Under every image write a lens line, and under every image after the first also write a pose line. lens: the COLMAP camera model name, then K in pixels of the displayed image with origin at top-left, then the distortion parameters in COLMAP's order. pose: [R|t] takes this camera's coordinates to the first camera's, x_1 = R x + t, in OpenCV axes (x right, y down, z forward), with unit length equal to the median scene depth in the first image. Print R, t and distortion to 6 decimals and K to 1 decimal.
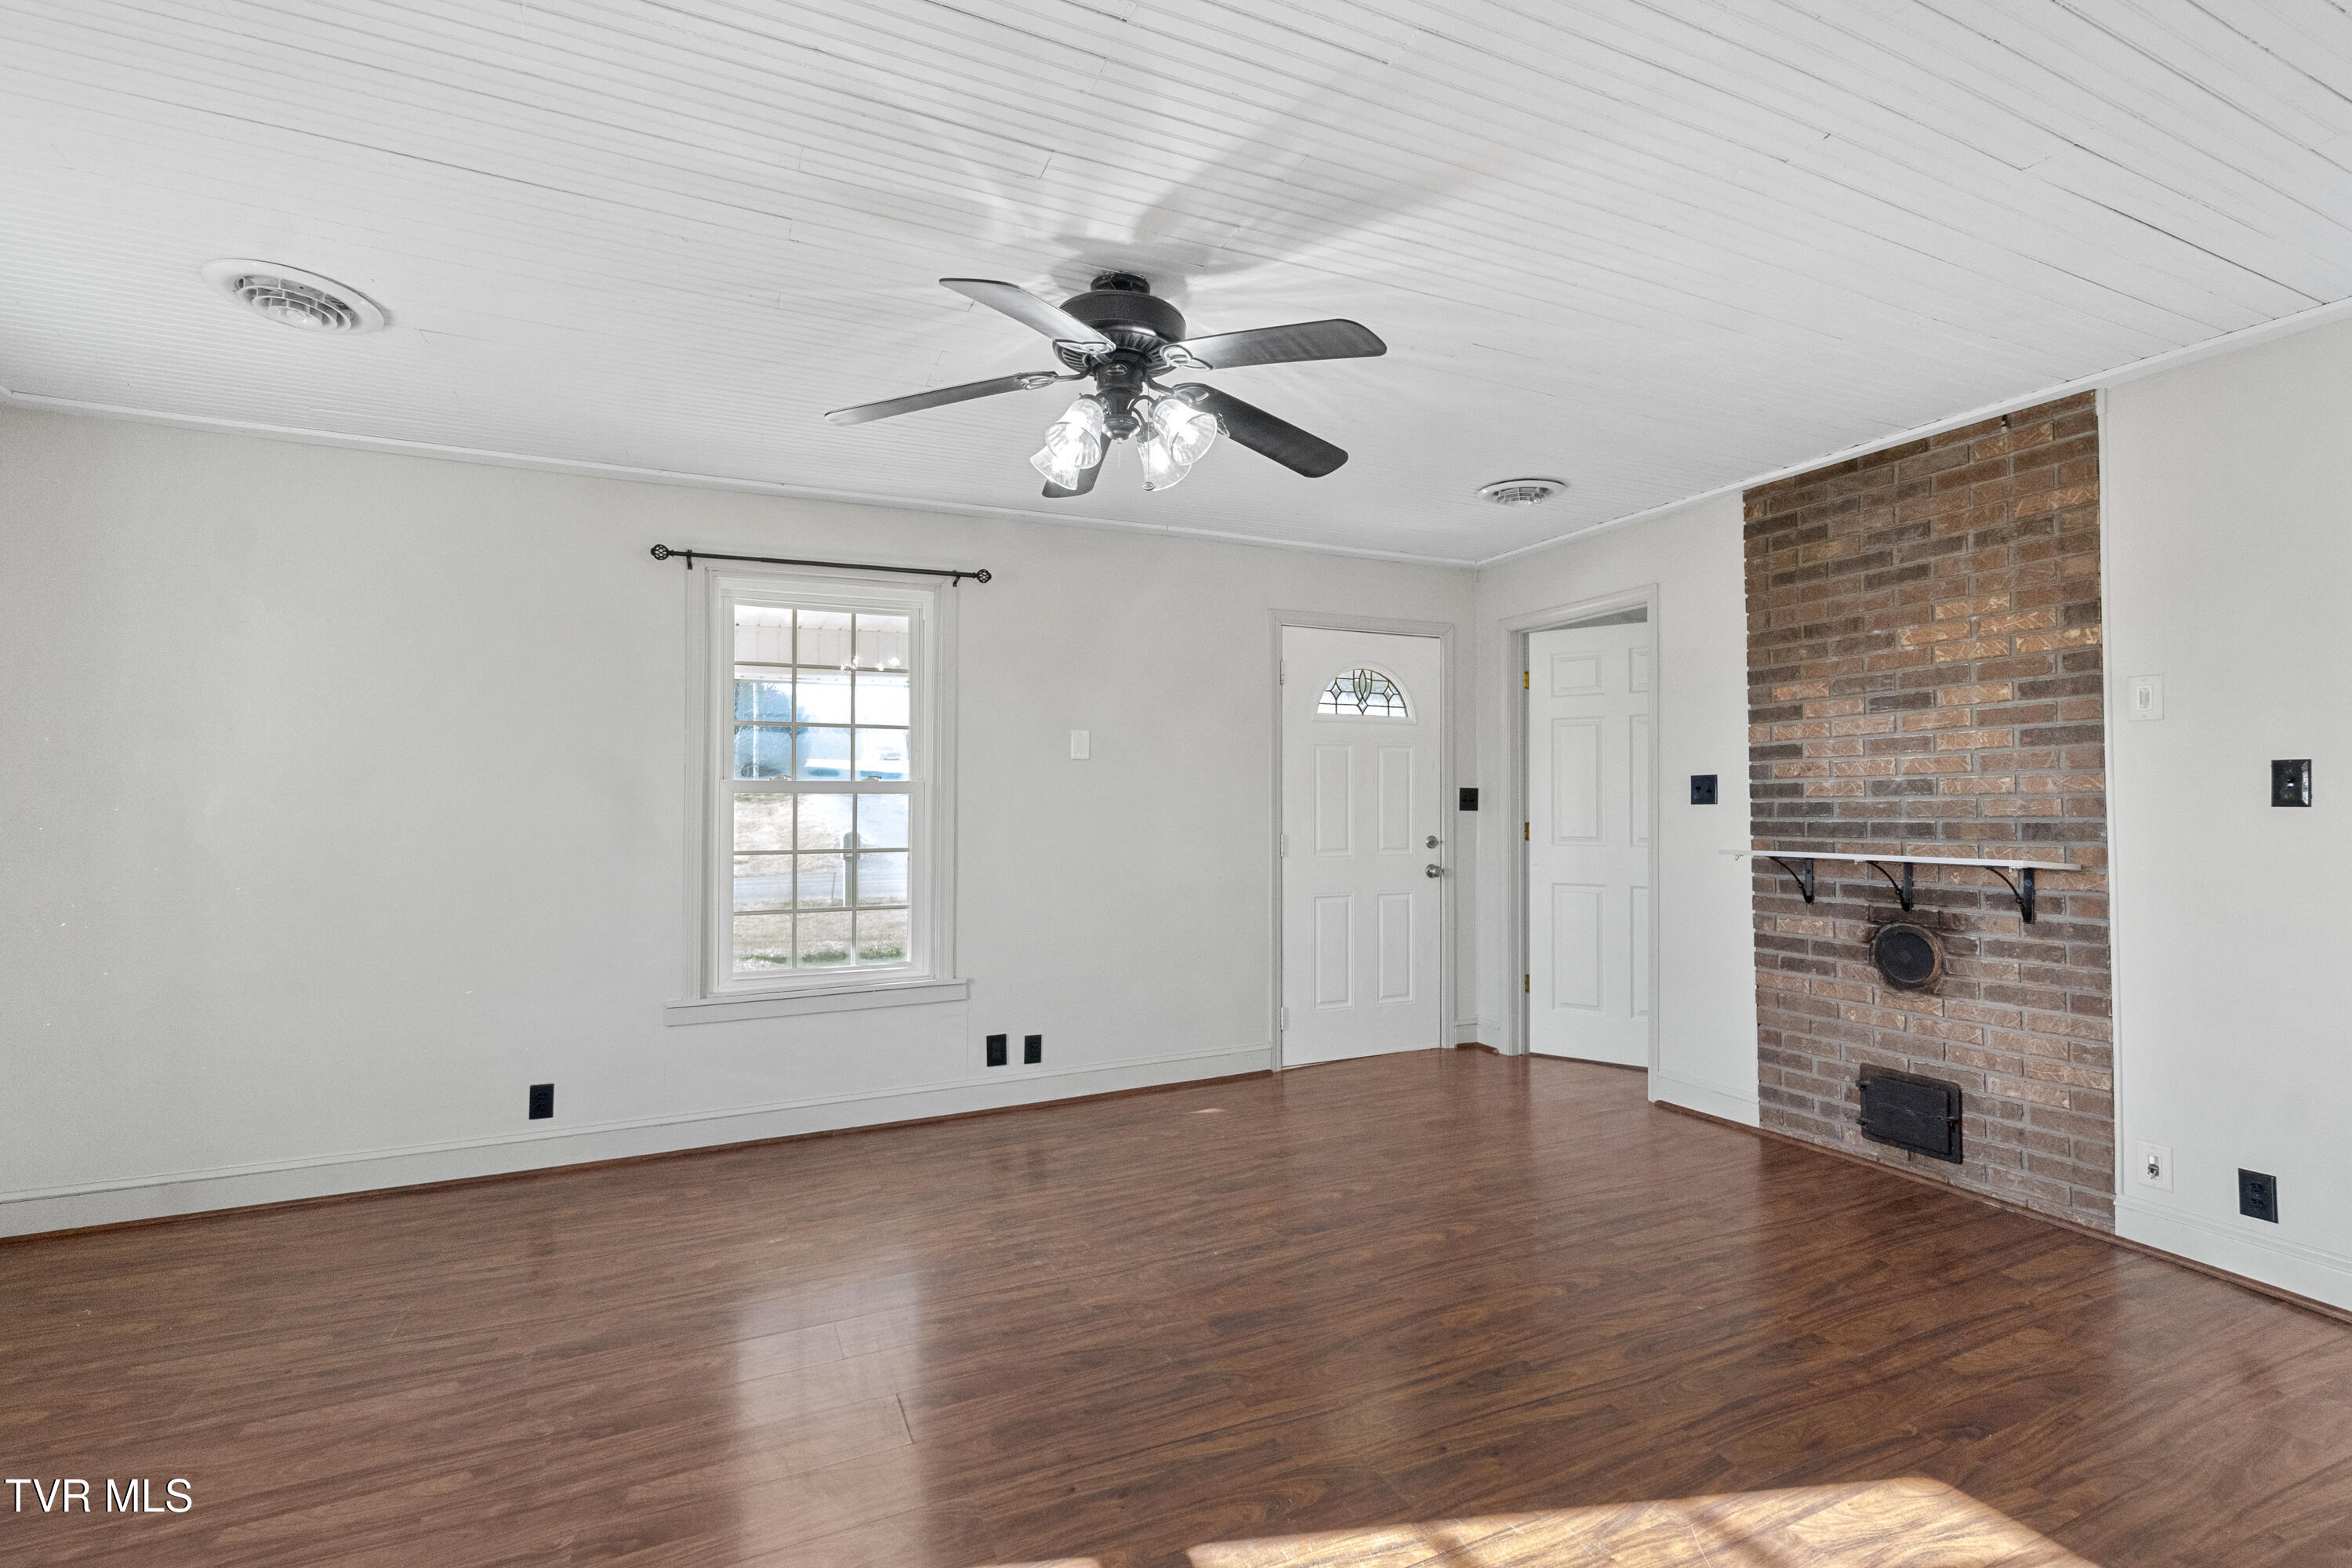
lens RADIAL K [[1044.6, 0, 1178.0], [0, 1044.6, 792.6], [0, 0, 1]] dist [0.001224, 0.000334]
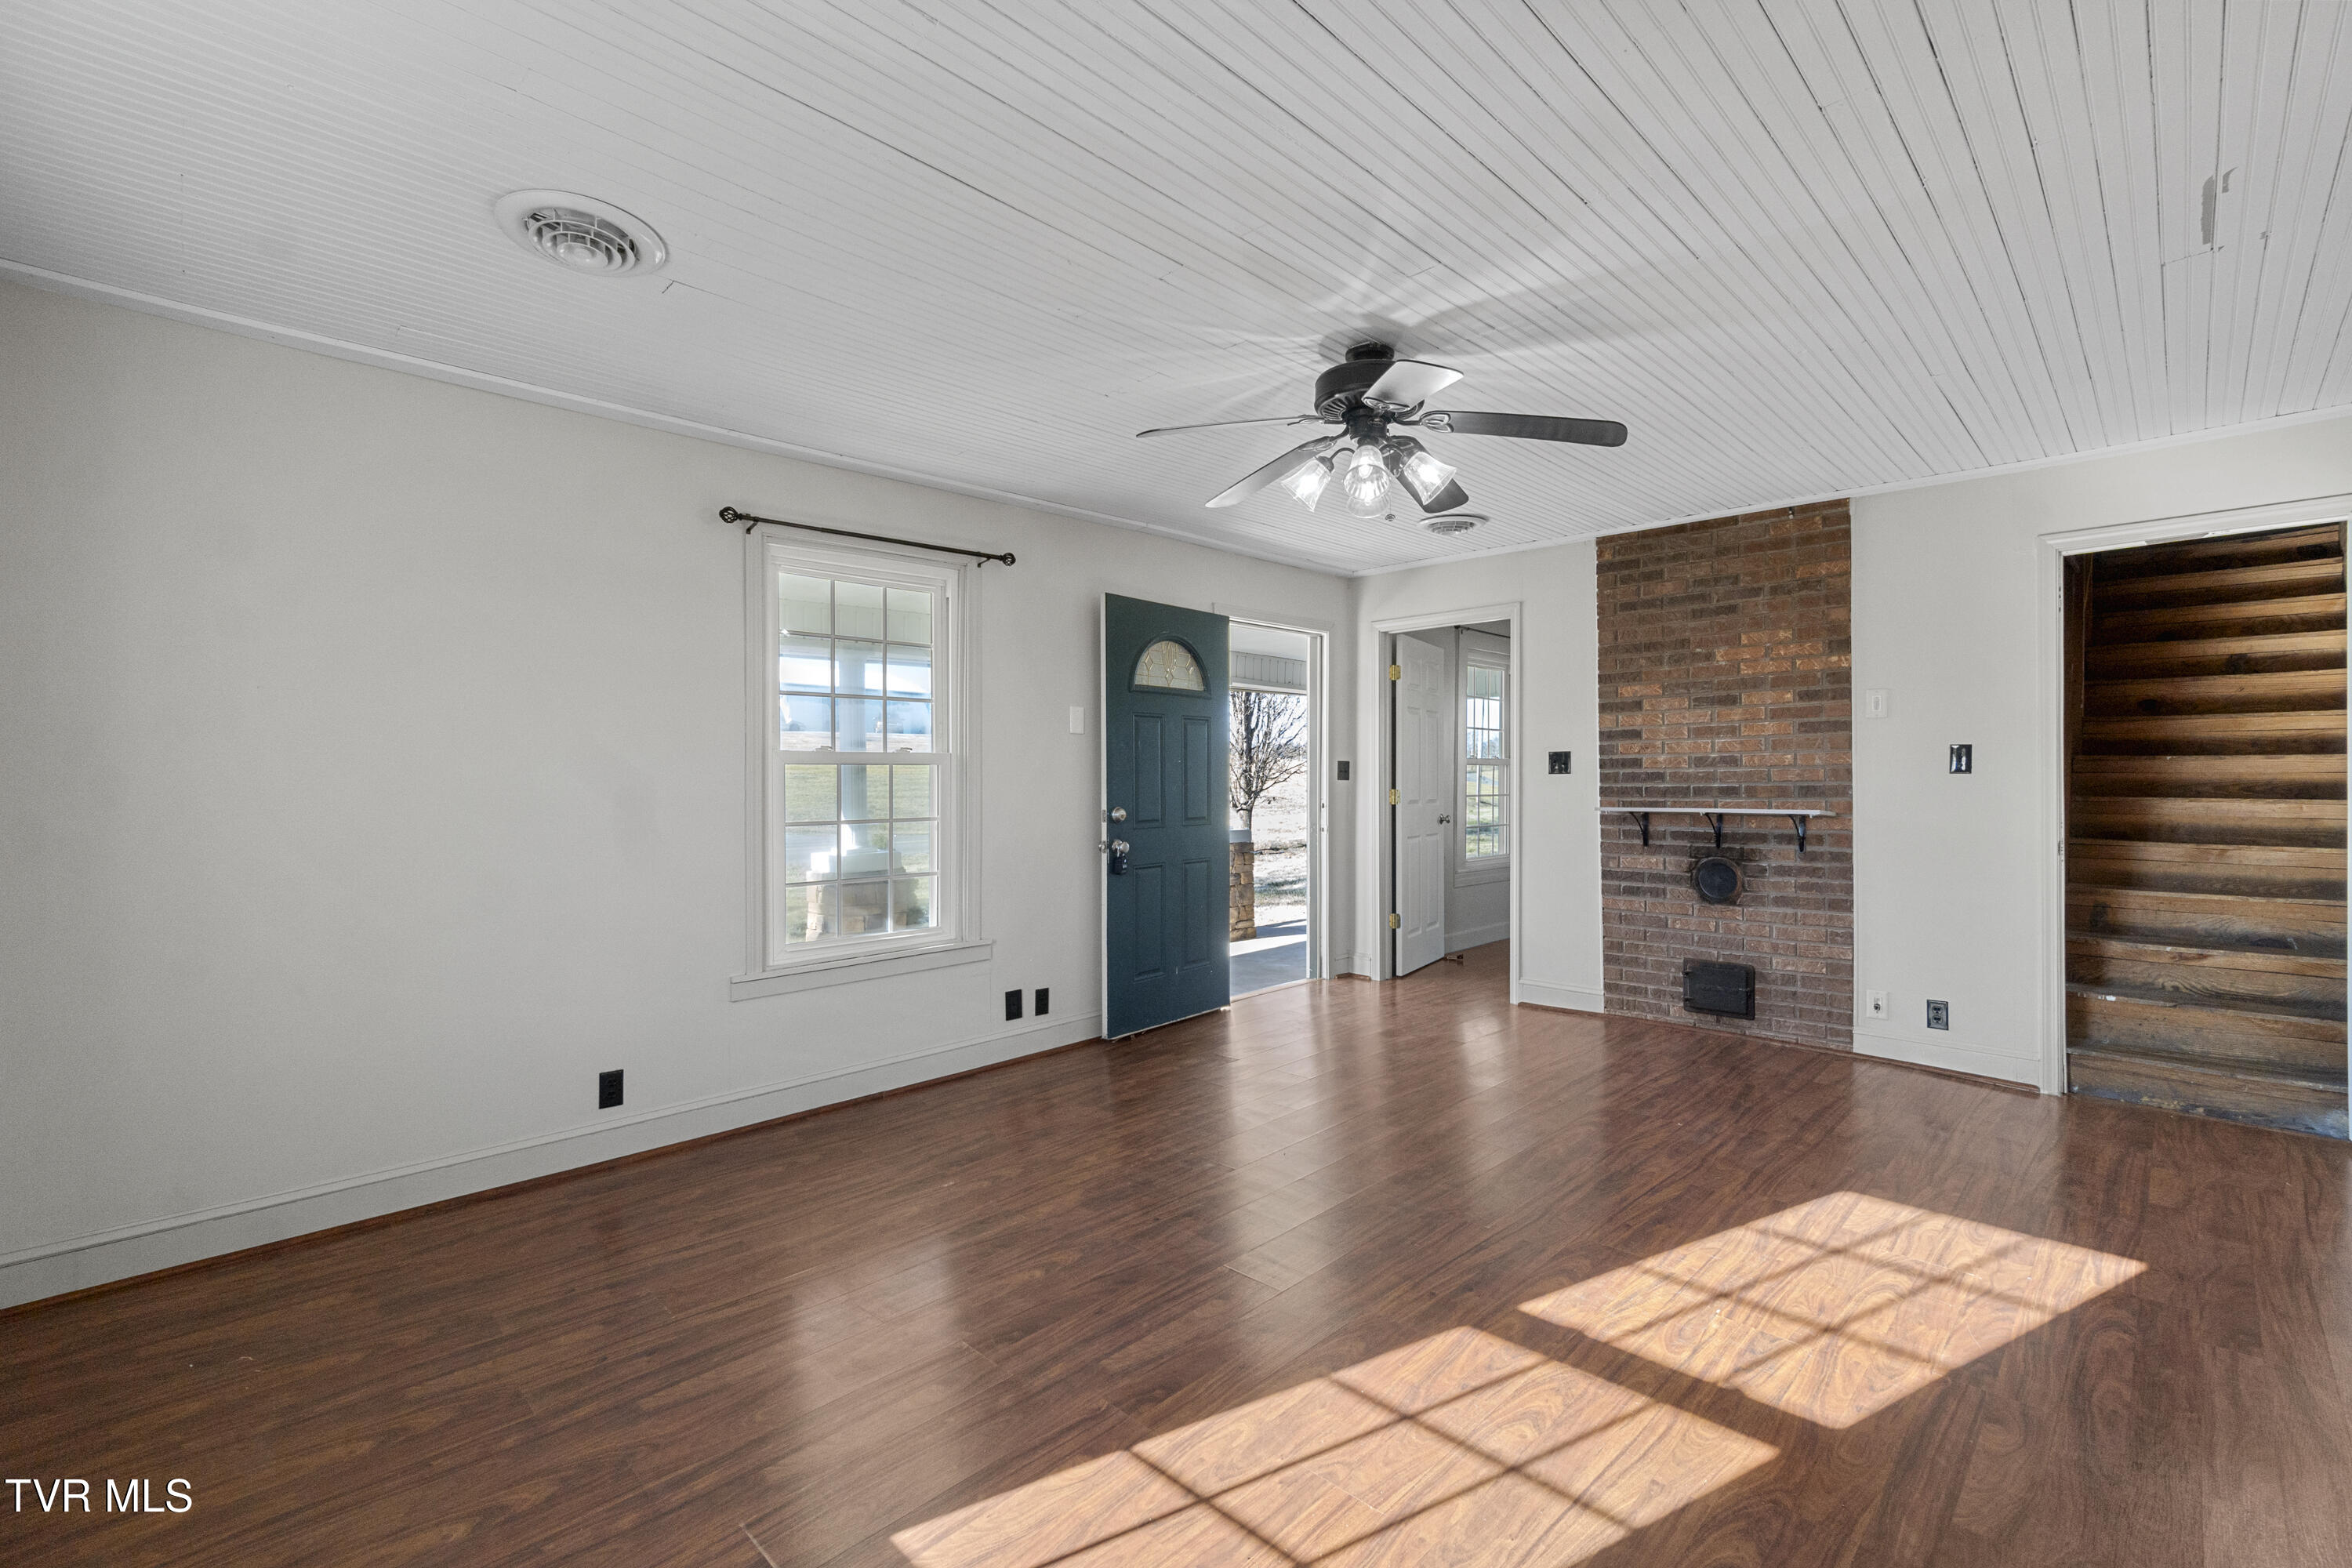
lens RADIAL K [[1022.4, 0, 1178.4], [0, 1022.4, 788.2], [0, 0, 1]] dist [-0.001630, 0.000408]
pose [[0.936592, -0.006026, 0.350371, -0.475778], [-0.001485, 0.999775, 0.021165, 0.003343], [-0.350420, -0.020344, 0.936372, -0.042344]]
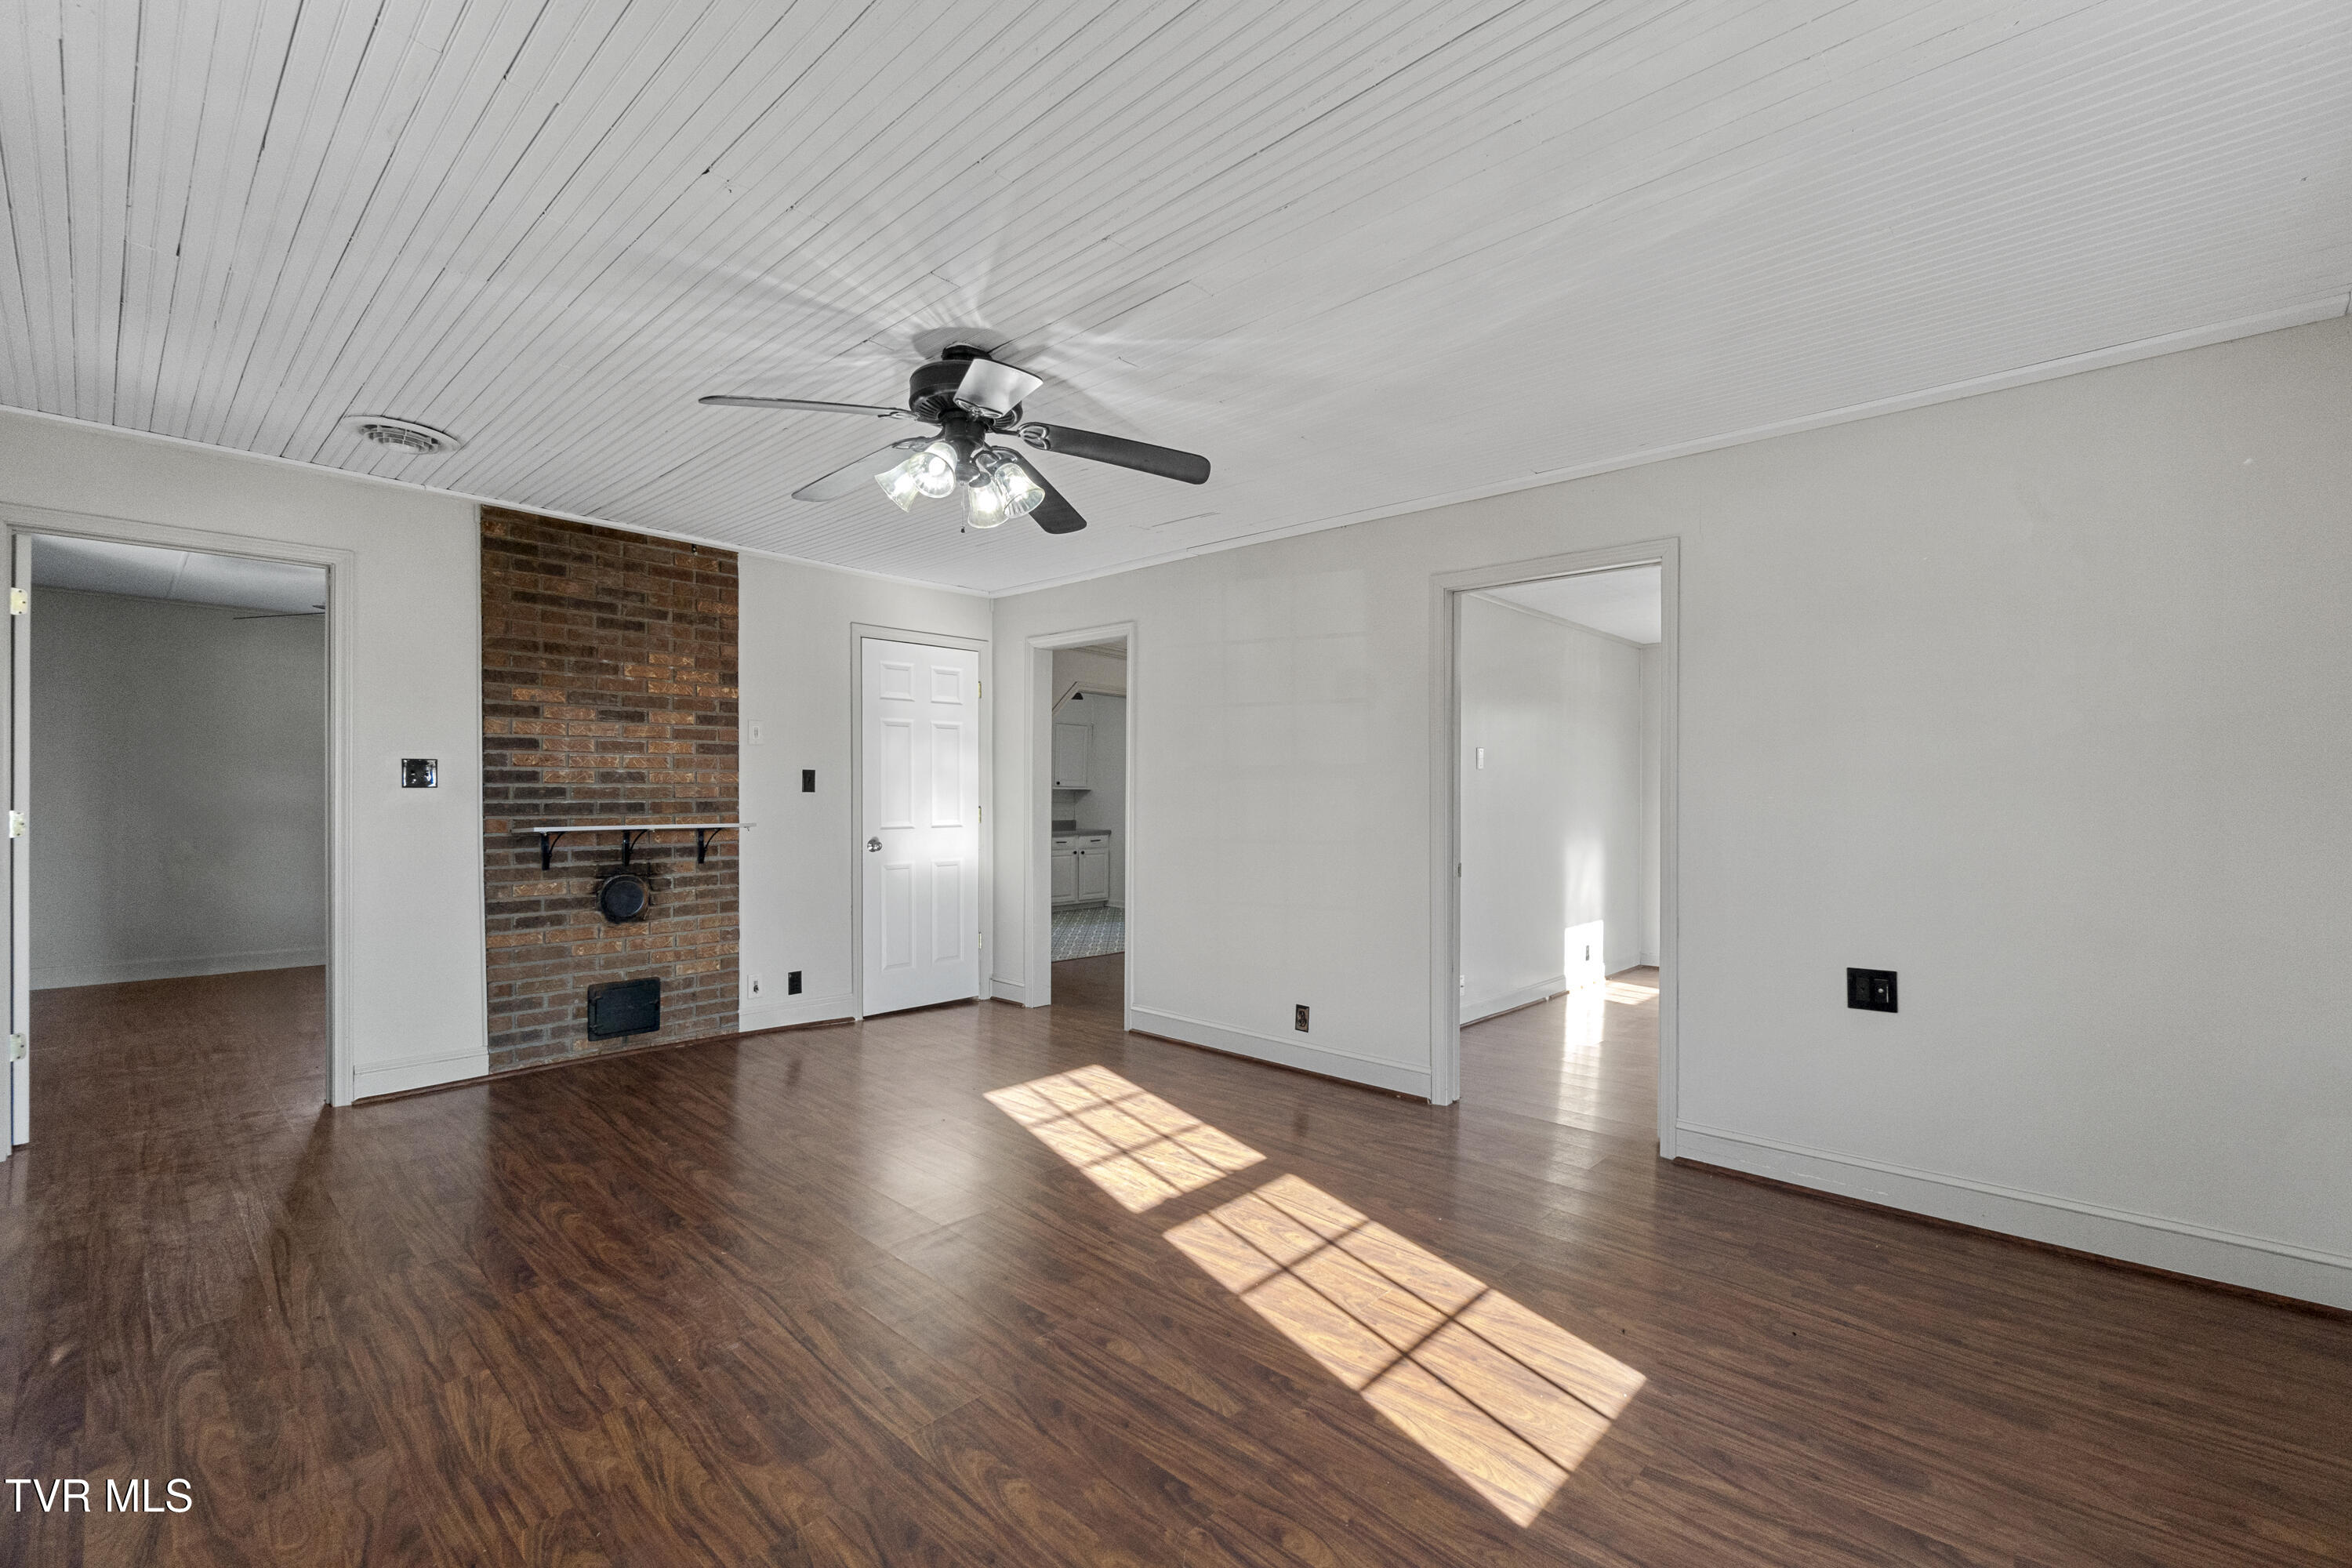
lens RADIAL K [[1014.2, 0, 1181.5], [0, 1014.2, 799.1], [0, 0, 1]] dist [-0.000306, -0.000036]
pose [[-0.384056, -0.003699, 0.923302, -0.841679], [-0.015753, 0.999873, -0.002547, 0.015890], [-0.923175, -0.015523, -0.384066, 0.832675]]
